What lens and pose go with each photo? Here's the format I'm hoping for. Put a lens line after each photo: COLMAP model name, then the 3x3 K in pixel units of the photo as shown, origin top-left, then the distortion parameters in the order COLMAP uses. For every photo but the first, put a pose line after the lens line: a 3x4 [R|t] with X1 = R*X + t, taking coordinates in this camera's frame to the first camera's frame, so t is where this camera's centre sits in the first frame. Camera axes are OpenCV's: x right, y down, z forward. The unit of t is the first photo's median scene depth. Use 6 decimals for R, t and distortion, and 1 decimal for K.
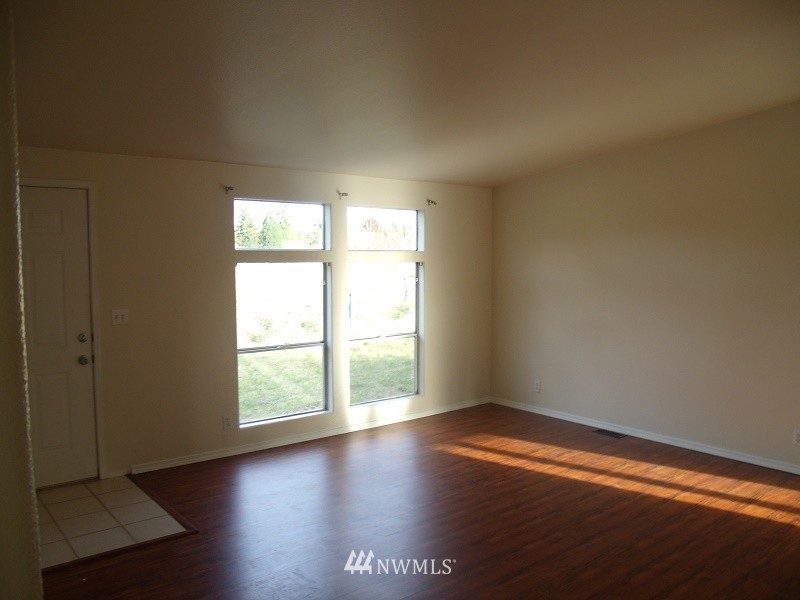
lens RADIAL K [[657.6, 0, 400.0], [0, 657.6, 300.0], [0, 0, 1]] dist [-0.104824, 0.000952]
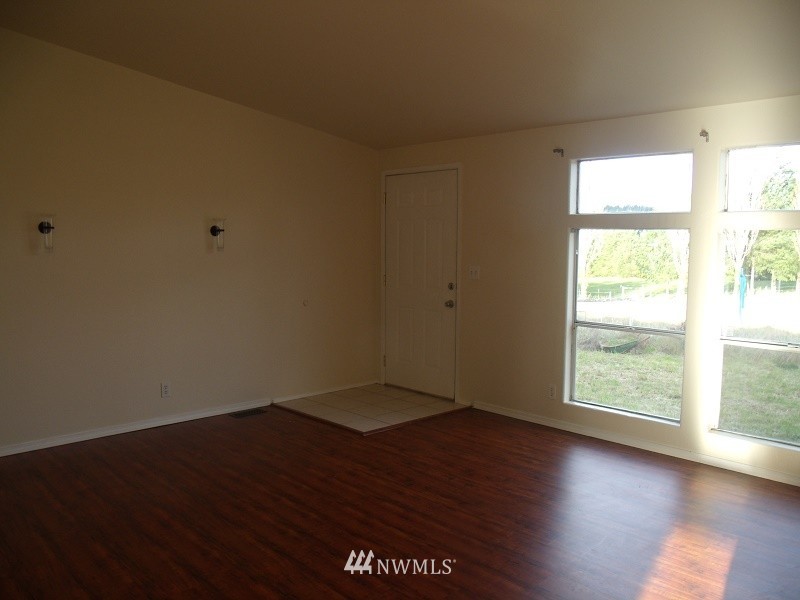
lens RADIAL K [[657.6, 0, 400.0], [0, 657.6, 300.0], [0, 0, 1]] dist [-0.104824, 0.000952]
pose [[0.068738, 0.085999, -0.993921, 0.697109], [-0.082682, 0.993341, 0.080231, -0.008784], [0.994203, 0.076664, 0.075391, 0.705375]]
